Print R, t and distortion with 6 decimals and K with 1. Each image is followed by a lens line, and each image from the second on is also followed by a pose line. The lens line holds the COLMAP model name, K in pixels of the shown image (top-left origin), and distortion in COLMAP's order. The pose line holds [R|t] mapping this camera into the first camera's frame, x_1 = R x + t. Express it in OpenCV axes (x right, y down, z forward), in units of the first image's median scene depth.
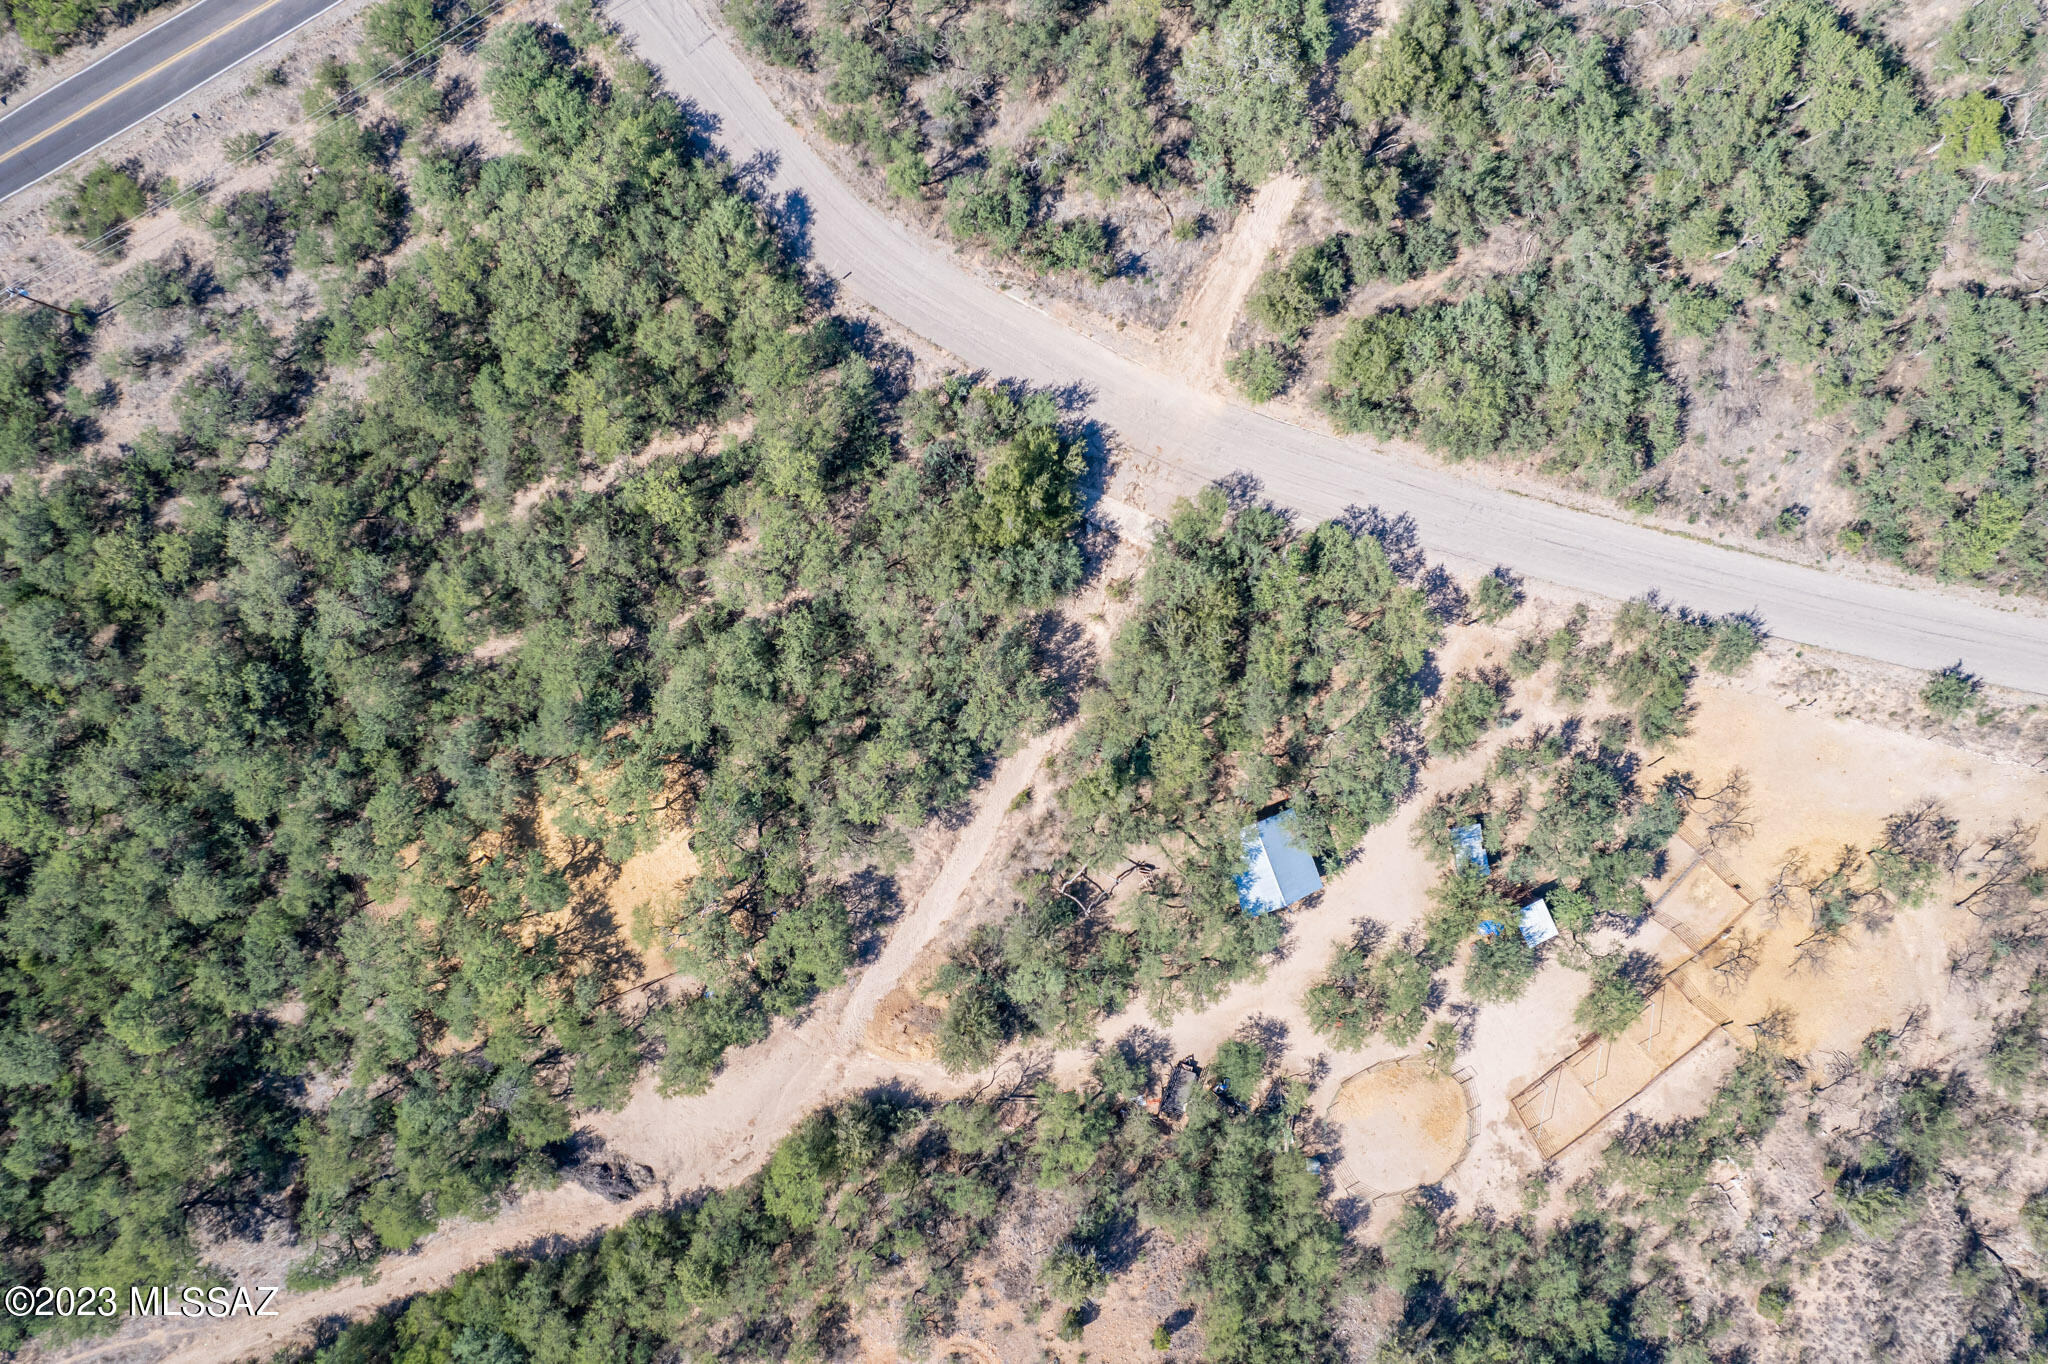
lens RADIAL K [[1304.7, 0, 1021.0], [0, 1304.7, 674.0], [0, 0, 1]] dist [-0.078514, 0.068622]
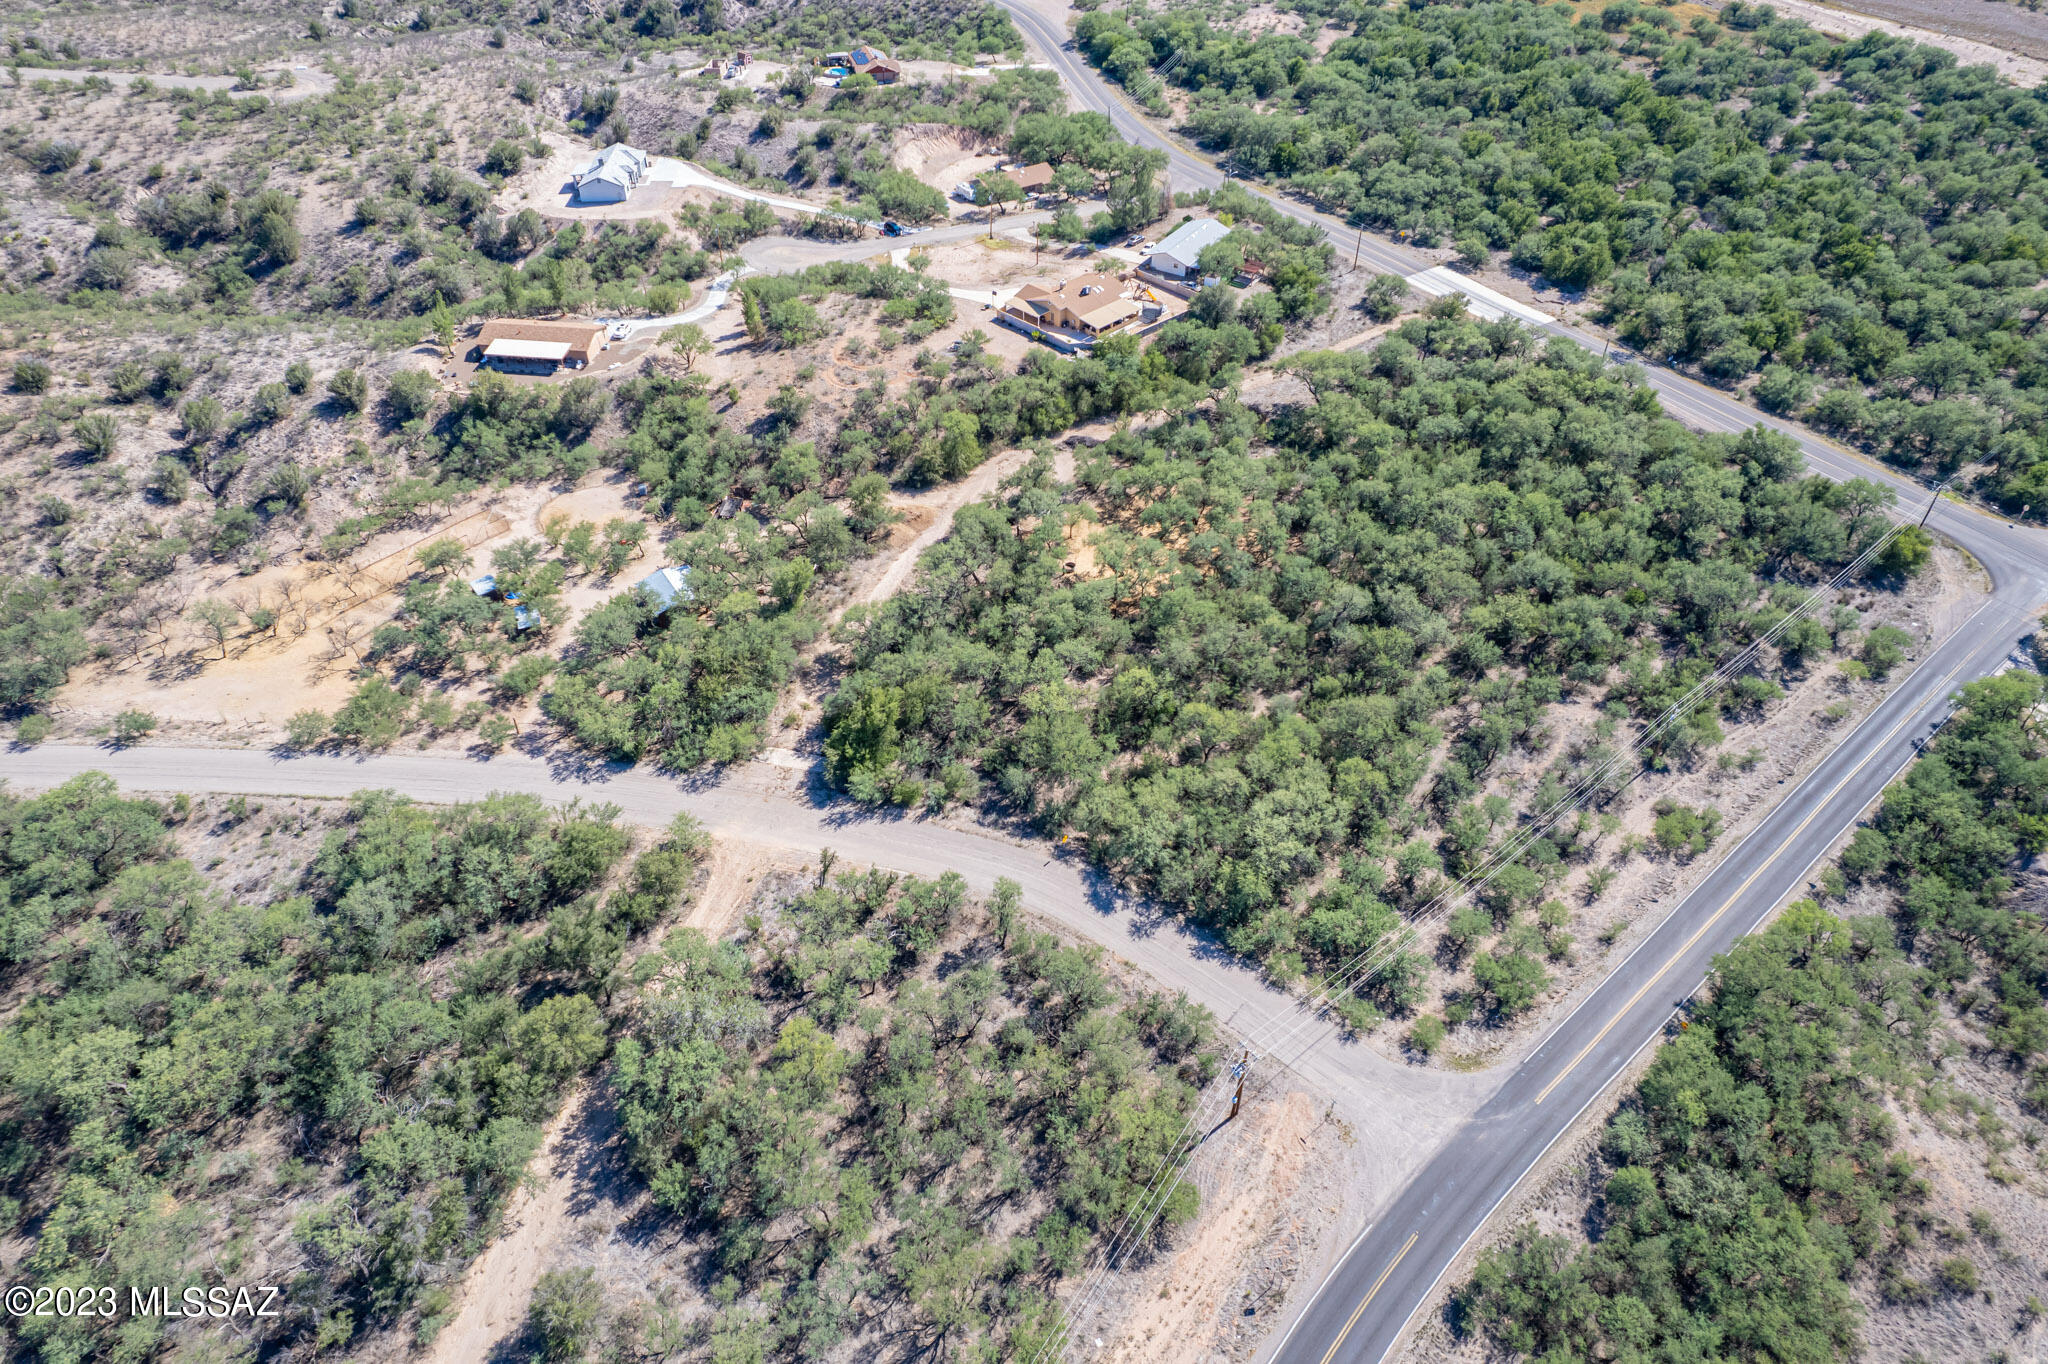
lens RADIAL K [[1304.7, 0, 1021.0], [0, 1304.7, 674.0], [0, 0, 1]] dist [-0.078514, 0.068622]
pose [[-0.980594, 0.135026, -0.142142, 0.028963], [-0.196037, -0.666446, 0.719319, -1.011105], [0.002397, 0.733224, 0.679983, 0.091874]]
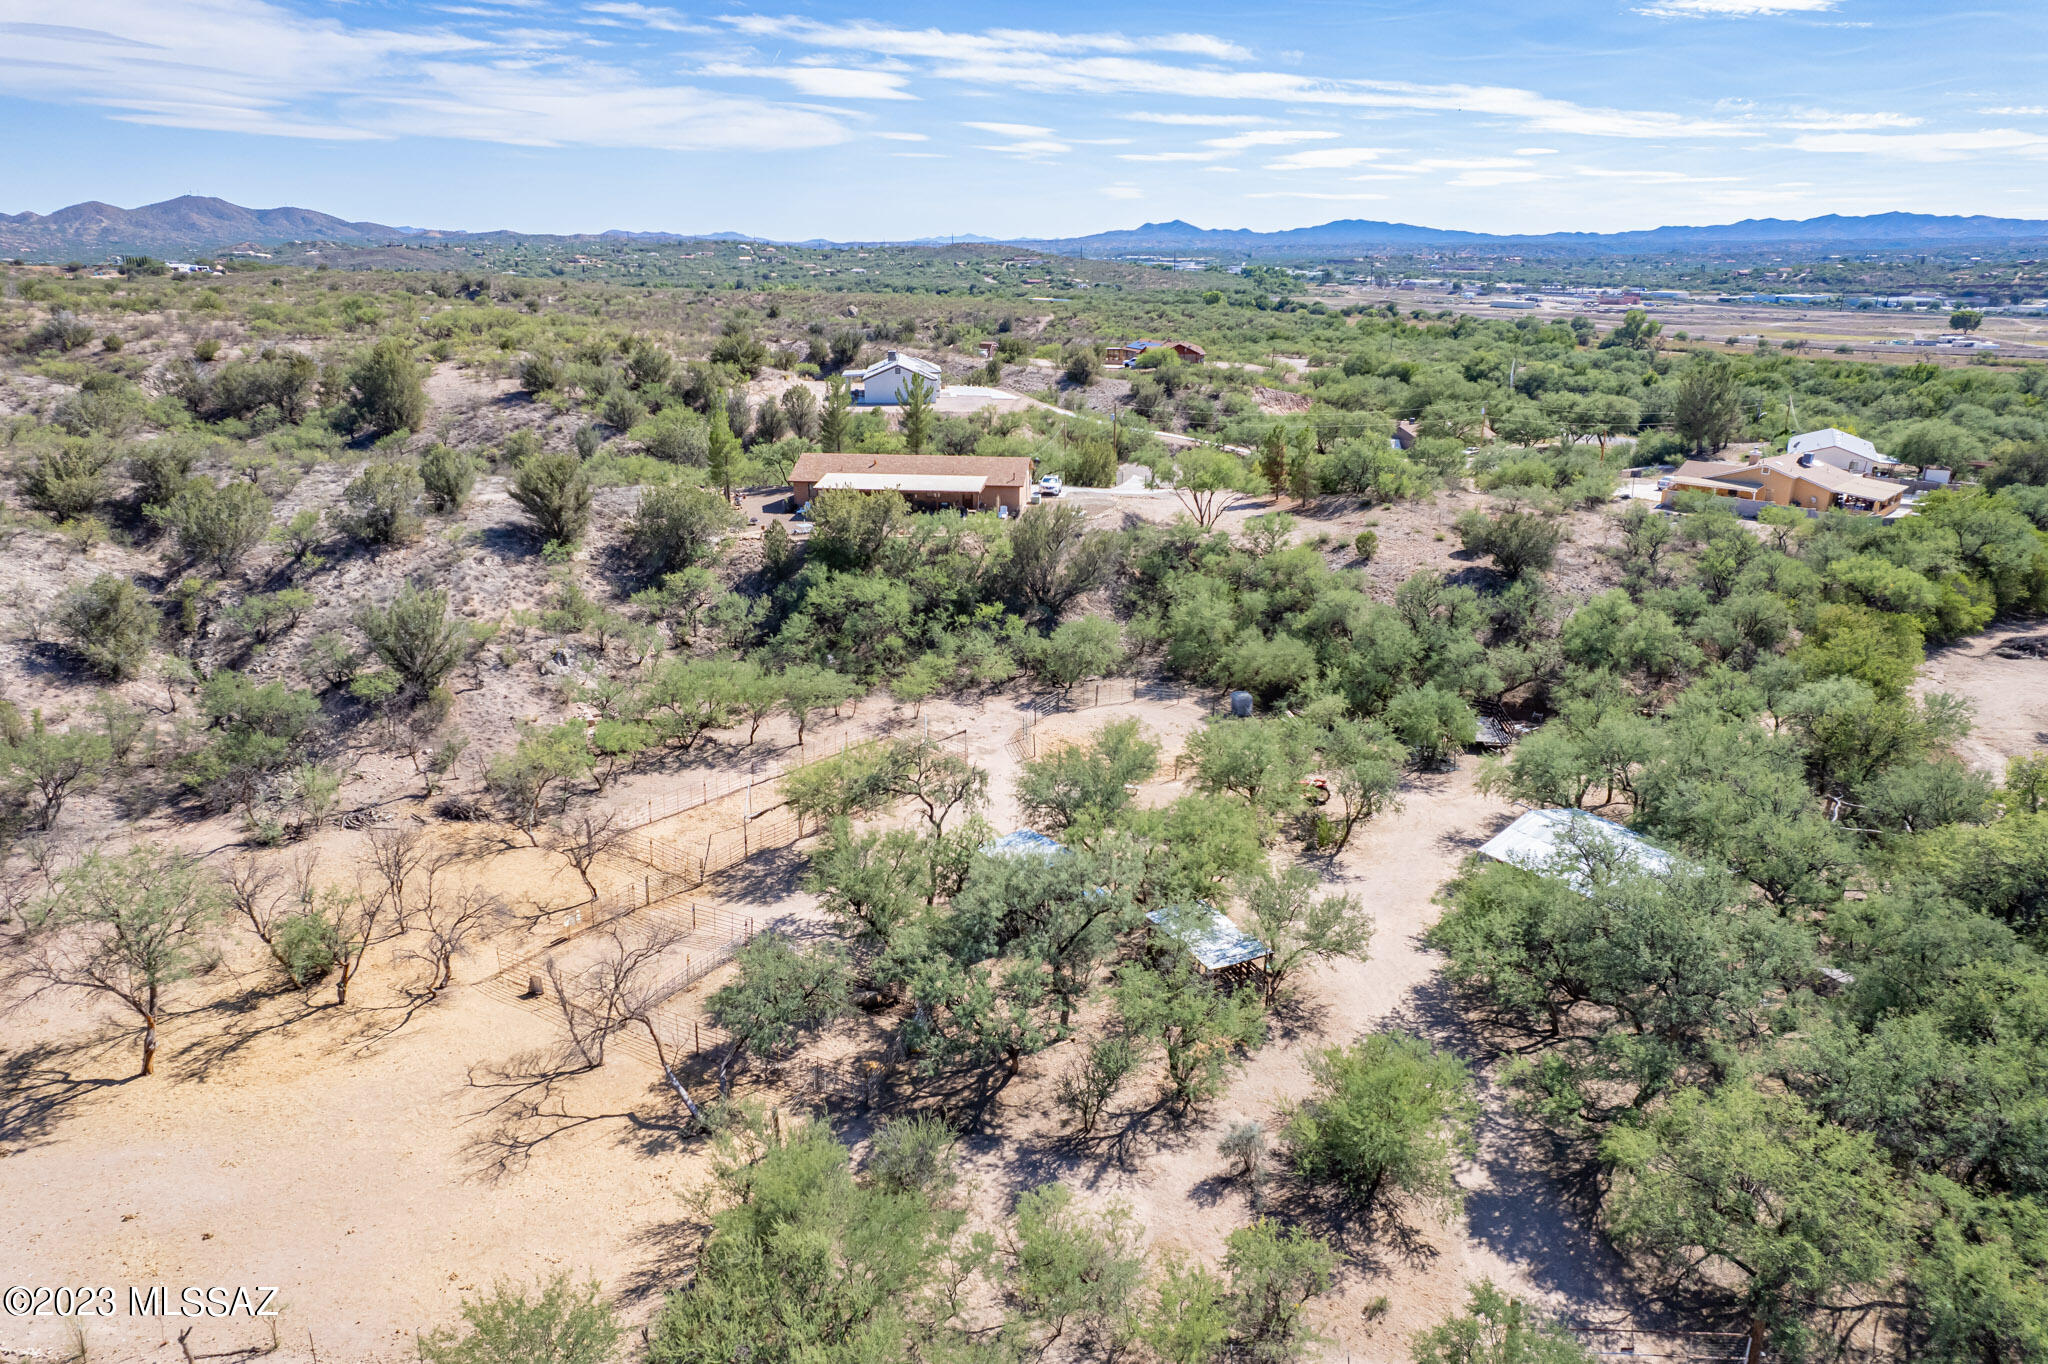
lens RADIAL K [[1317.5, 0, 1020.5], [0, 1317.5, 673.0], [0, 0, 1]] dist [-0.081383, 0.072991]
pose [[-0.974470, 0.075774, -0.211345, 0.488458], [-0.224518, -0.327869, 0.917657, -0.214855], [0.000241, 0.941679, 0.336511, 0.767065]]
